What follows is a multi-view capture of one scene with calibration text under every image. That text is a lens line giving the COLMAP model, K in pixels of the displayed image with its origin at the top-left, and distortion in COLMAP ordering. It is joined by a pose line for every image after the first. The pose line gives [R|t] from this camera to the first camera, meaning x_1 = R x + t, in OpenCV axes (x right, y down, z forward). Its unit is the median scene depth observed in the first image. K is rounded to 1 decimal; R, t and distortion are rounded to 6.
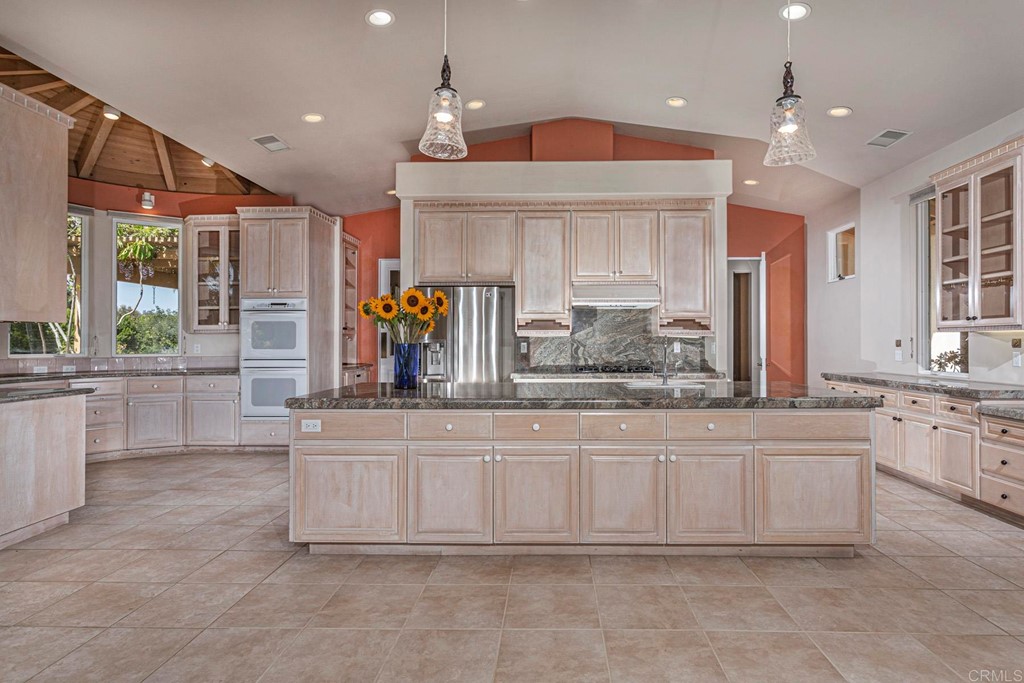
lens RADIAL K [[543.0, 0, 518.5], [0, 543.0, 338.8], [0, 0, 1]] dist [-0.001906, 0.000388]
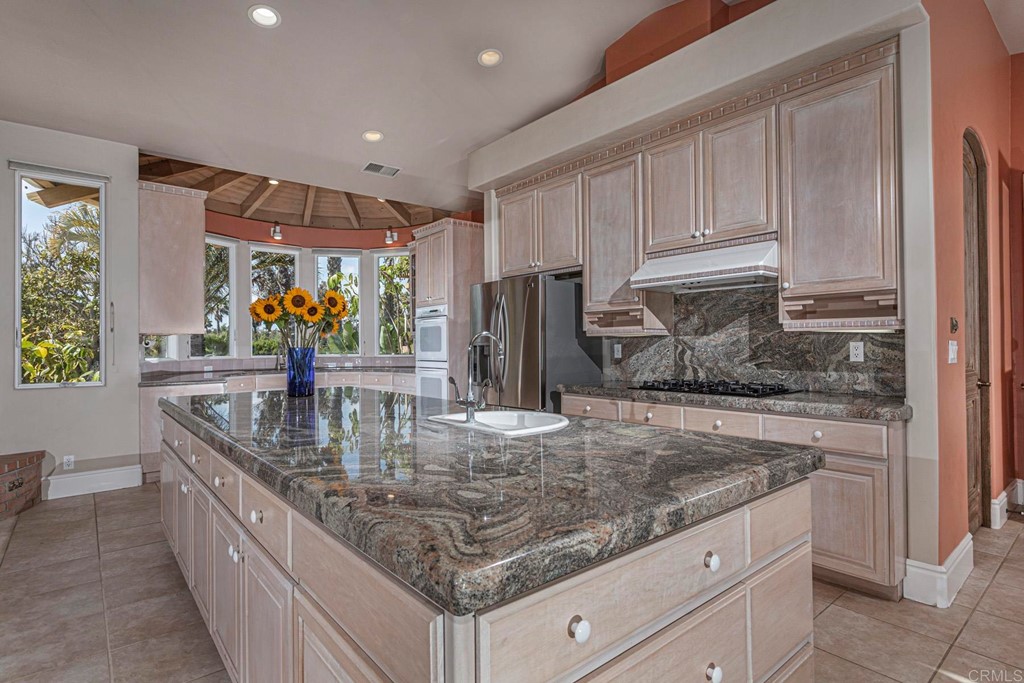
lens RADIAL K [[512.3, 0, 504.9], [0, 512.3, 342.8], [0, 0, 1]] dist [0.003656, -0.001363]
pose [[0.659262, -0.007733, -0.751874, 0.464878], [0.011430, 0.999935, -0.000261, 0.003496], [0.751827, -0.008422, 0.659307, 0.443702]]
